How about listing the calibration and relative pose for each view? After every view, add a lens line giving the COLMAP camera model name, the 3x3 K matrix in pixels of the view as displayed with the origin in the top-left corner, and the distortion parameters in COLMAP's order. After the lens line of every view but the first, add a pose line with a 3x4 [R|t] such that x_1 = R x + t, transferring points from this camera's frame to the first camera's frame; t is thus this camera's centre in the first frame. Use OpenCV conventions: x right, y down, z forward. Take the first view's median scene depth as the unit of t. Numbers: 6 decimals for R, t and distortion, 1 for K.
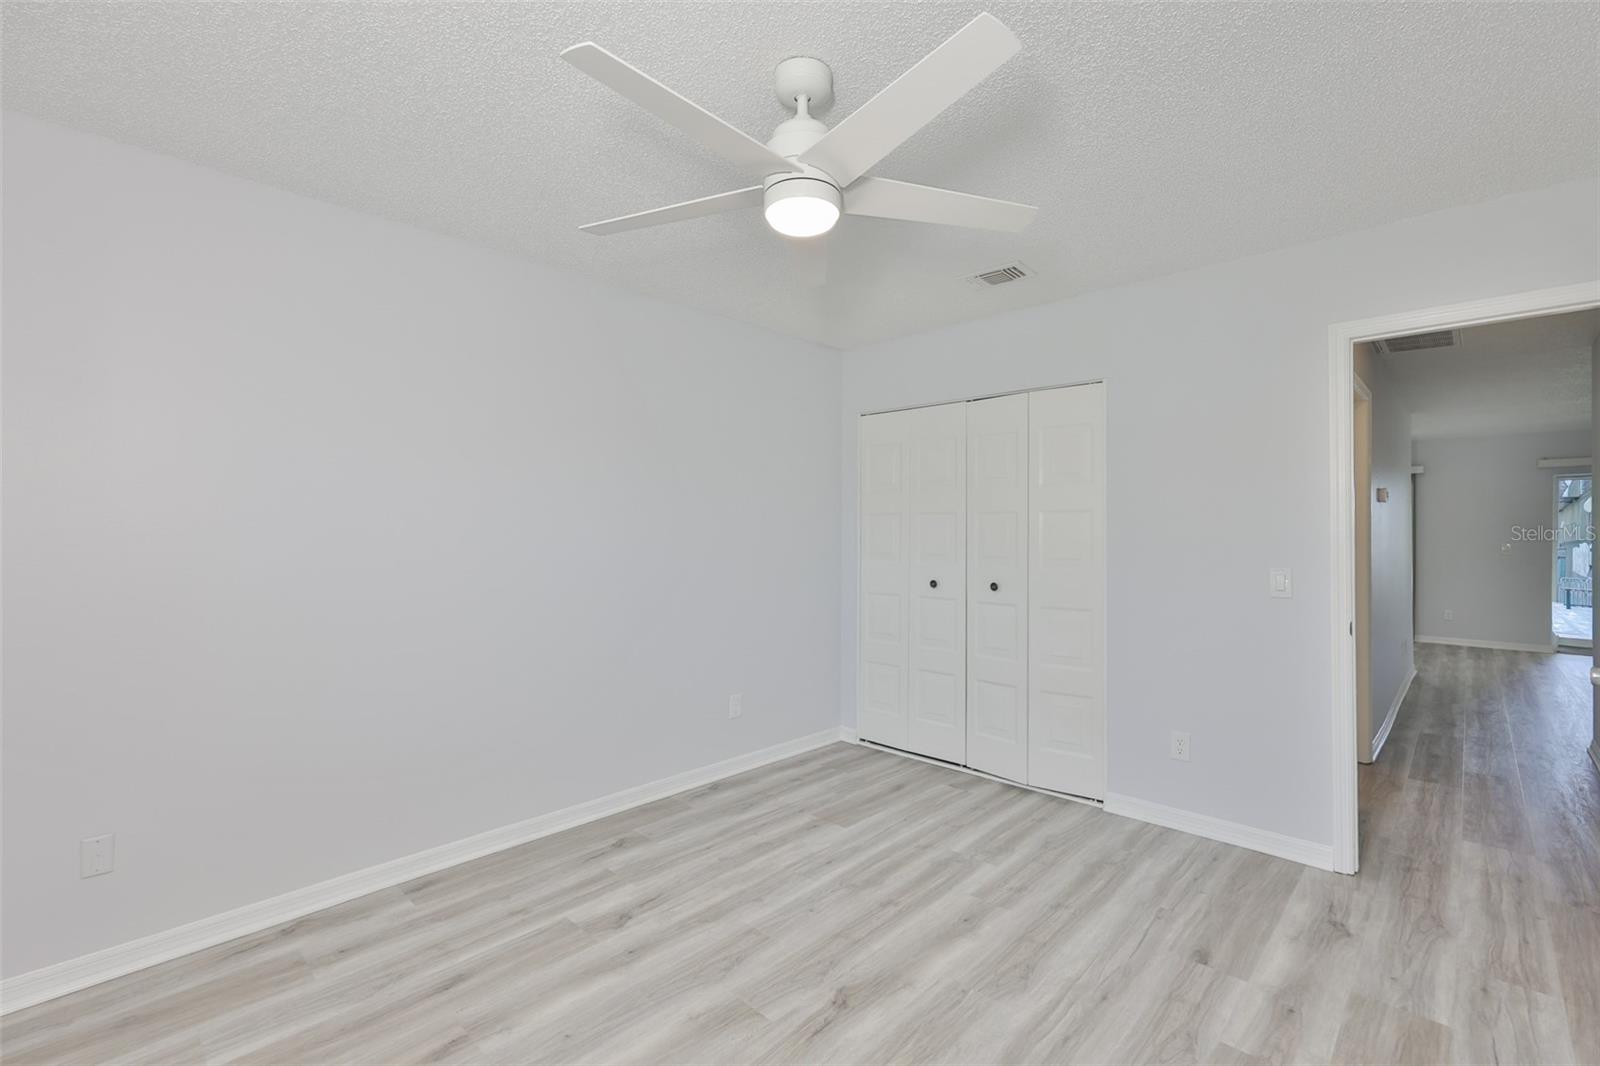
lens RADIAL K [[706.9, 0, 800.0], [0, 706.9, 533.0], [0, 0, 1]] dist [-0.003105, -0.000078]
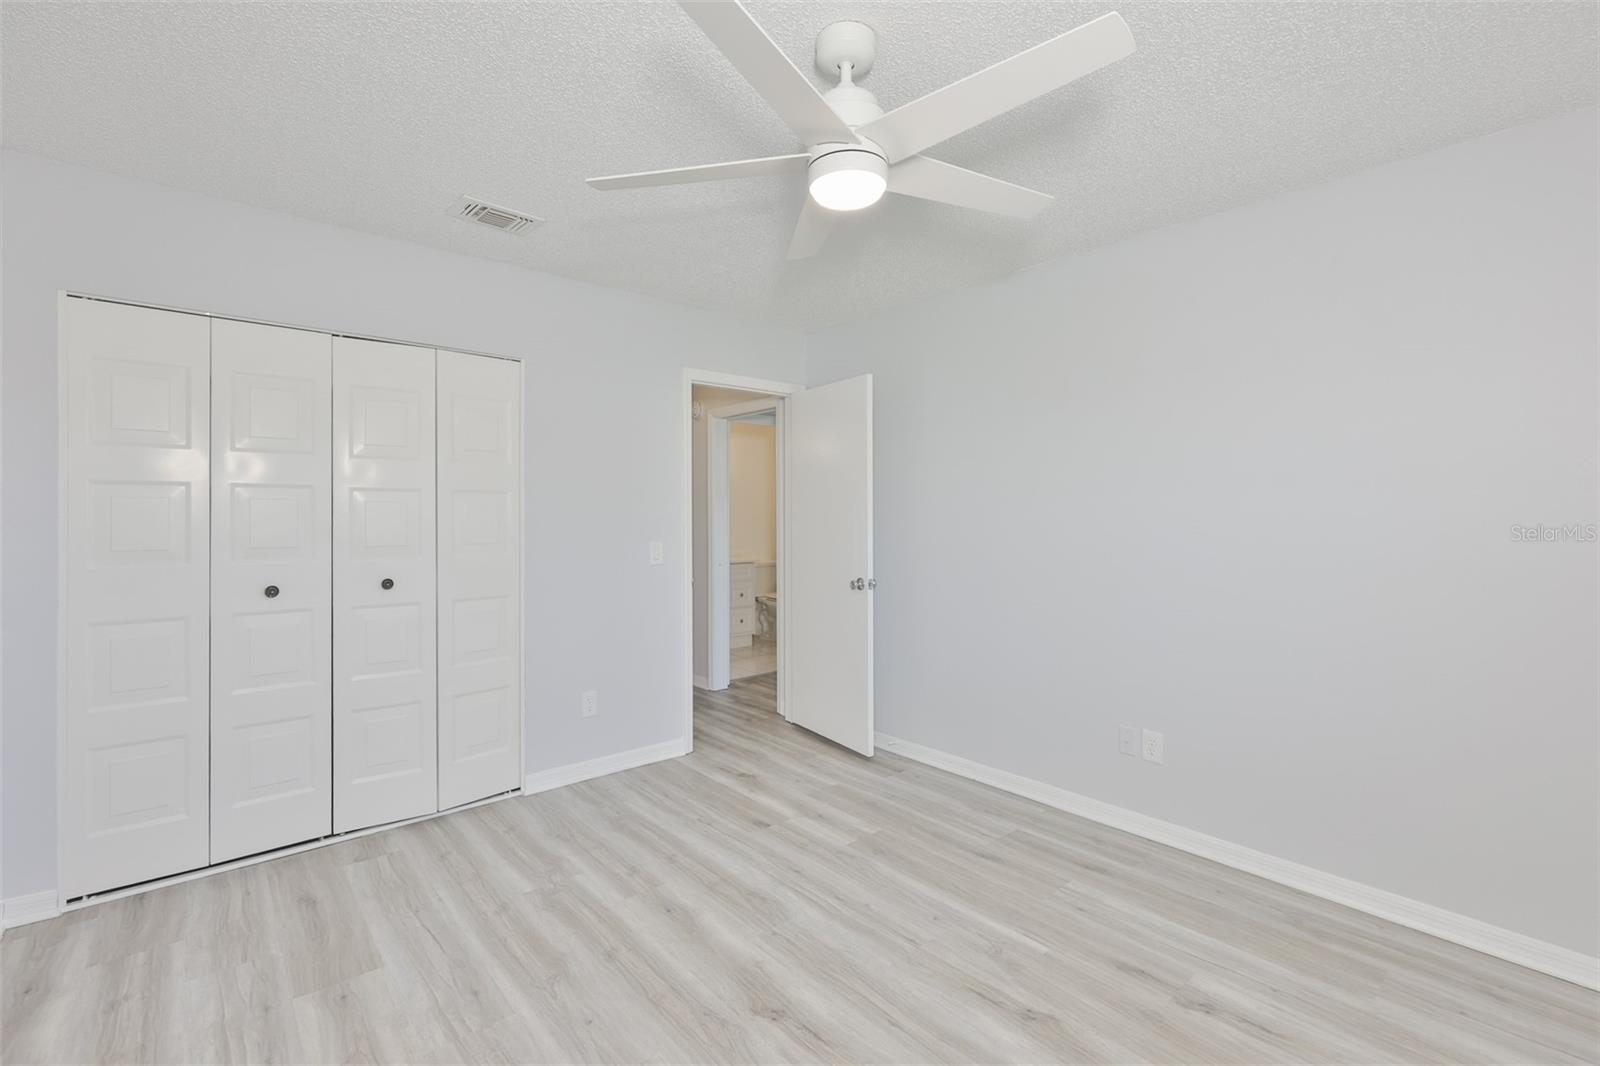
lens RADIAL K [[707.8, 0, 802.9], [0, 707.8, 523.0], [0, 0, 1]] dist [-0.000230, -0.000001]
pose [[0.088114, -0.011470, 0.996044, -0.697574], [0.000342, 0.999934, 0.011485, -0.000711], [-0.996110, -0.000671, 0.088112, 0.704894]]
